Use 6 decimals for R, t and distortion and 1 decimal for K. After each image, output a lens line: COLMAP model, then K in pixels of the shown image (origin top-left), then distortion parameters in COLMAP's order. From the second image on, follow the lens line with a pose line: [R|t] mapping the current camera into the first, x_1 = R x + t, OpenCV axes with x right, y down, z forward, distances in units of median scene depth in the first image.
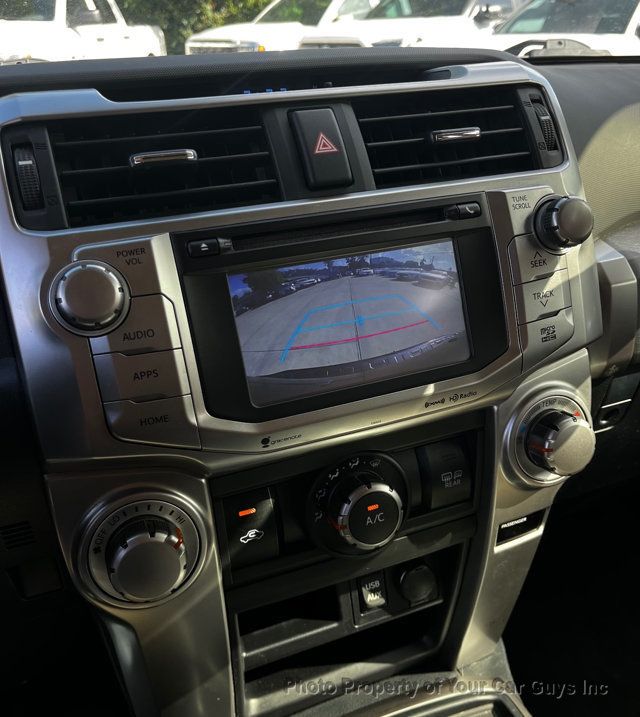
lens RADIAL K [[724.6, 0, 347.9], [0, 724.6, 361.5], [0, 0, 1]] dist [0.003353, 0.005545]
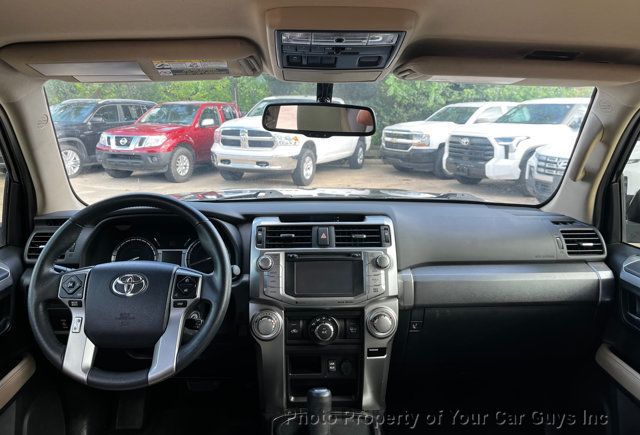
lens RADIAL K [[515.9, 0, 319.4], [0, 515.9, 167.2], [0, 0, 1]] dist [-0.005129, -0.002467]
pose [[0.939437, 0.075035, -0.334407, 0.902693], [-0.176742, 0.942051, -0.285136, 0.187707], [0.293633, 0.326971, 0.898259, -1.828706]]
